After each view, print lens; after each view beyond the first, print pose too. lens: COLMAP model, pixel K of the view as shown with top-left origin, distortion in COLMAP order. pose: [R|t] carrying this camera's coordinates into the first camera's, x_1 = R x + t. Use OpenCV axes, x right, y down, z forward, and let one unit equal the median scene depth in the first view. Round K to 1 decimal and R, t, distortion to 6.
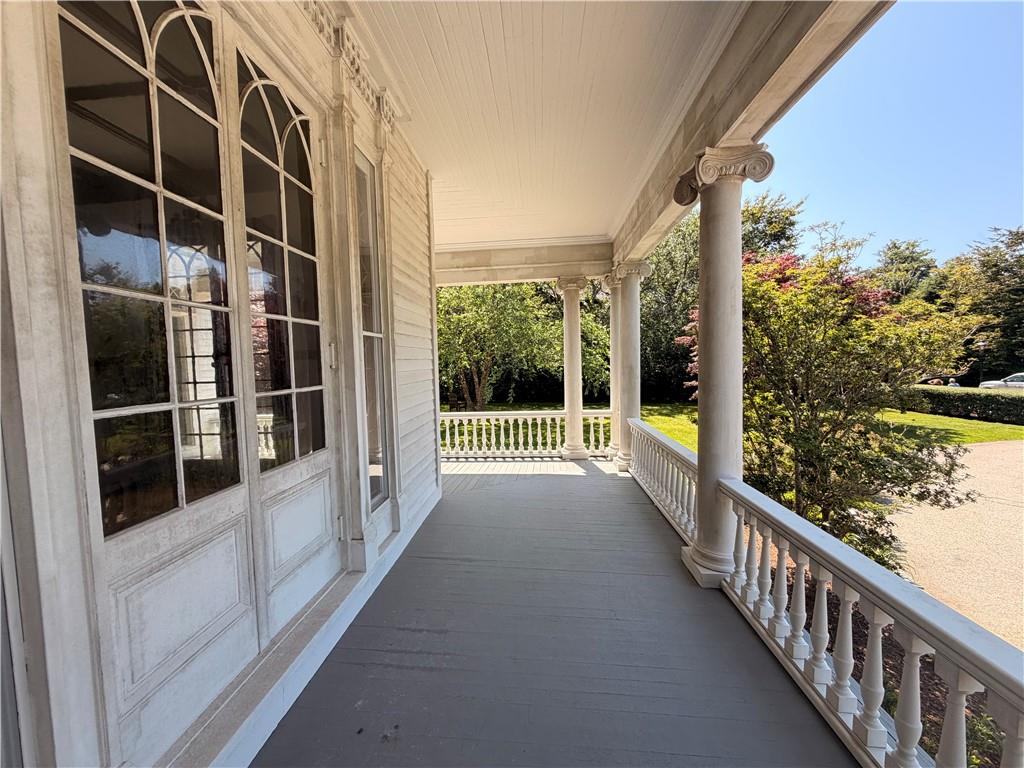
lens RADIAL K [[408.2, 0, 509.2], [0, 408.2, 382.6], [0, 0, 1]] dist [-0.001139, -0.000309]
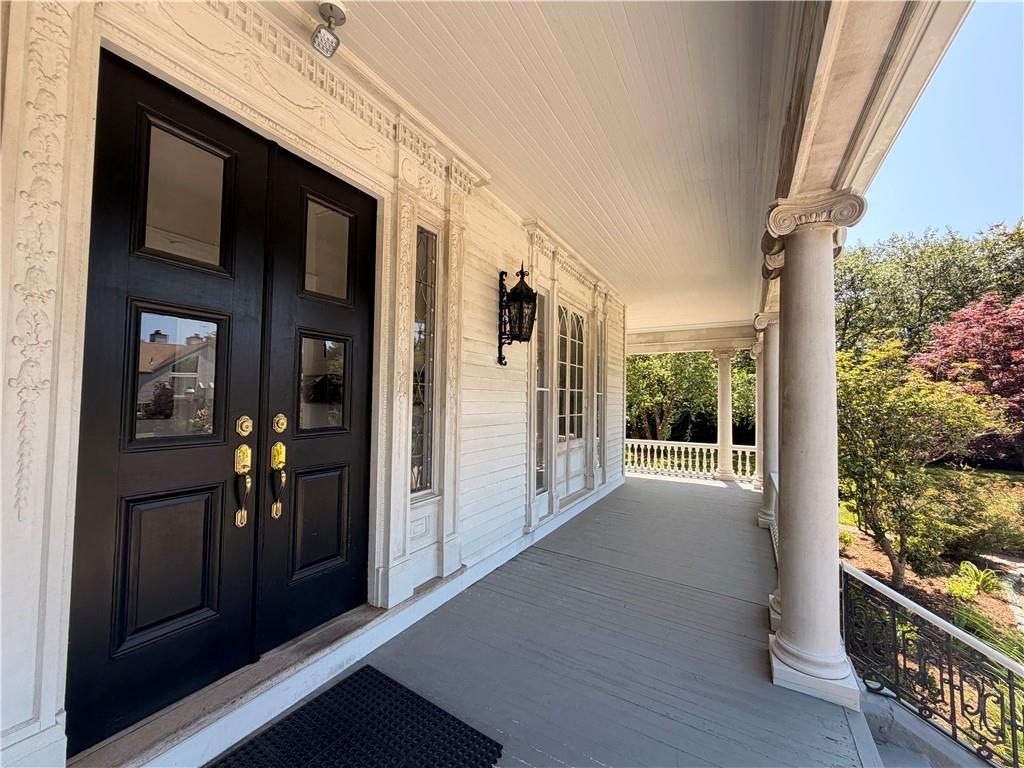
lens RADIAL K [[408.2, 0, 509.2], [0, 408.2, 382.6], [0, 0, 1]] dist [-0.001139, -0.000309]
pose [[0.903545, 0.022780, -0.427887, 0.086871], [-0.063135, 0.994765, -0.080359, 0.017529], [0.423816, 0.099622, 0.900253, -0.575500]]
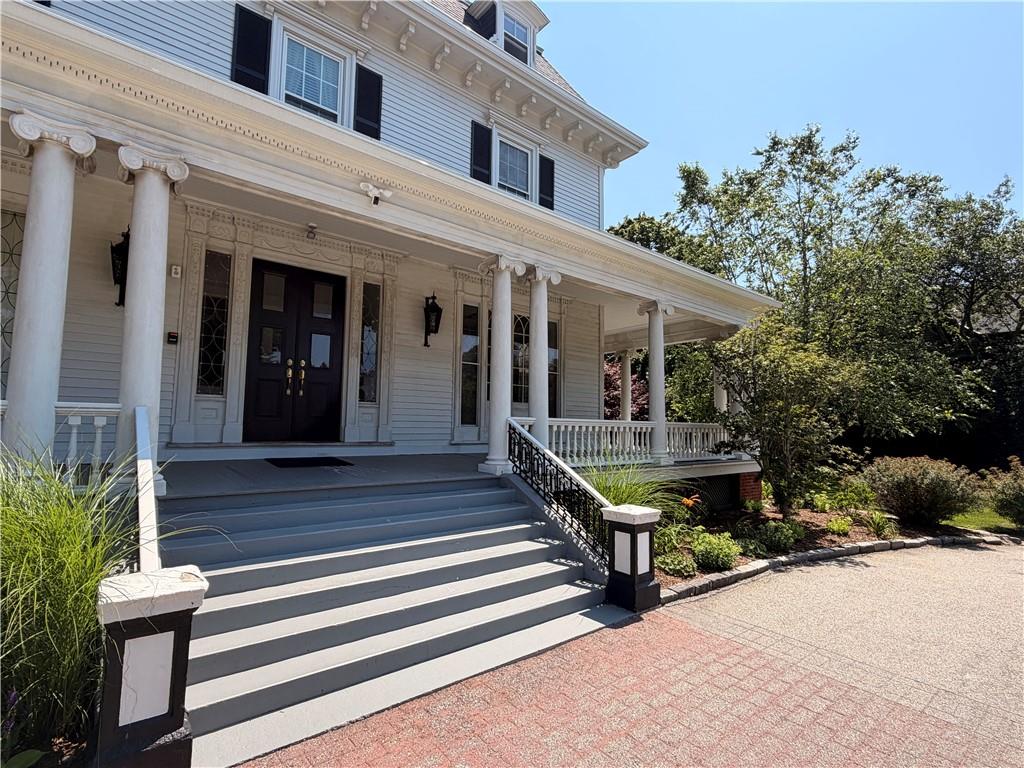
lens RADIAL K [[485.9, 0, 512.0], [0, 485.9, 384.0], [0, 0, 1]] dist [-0.001115, -0.000035]
pose [[0.687959, -0.029174, -0.725163, 0.935376], [-0.072425, 0.991444, -0.108596, 0.171922], [0.722127, 0.127229, 0.679960, -0.764451]]
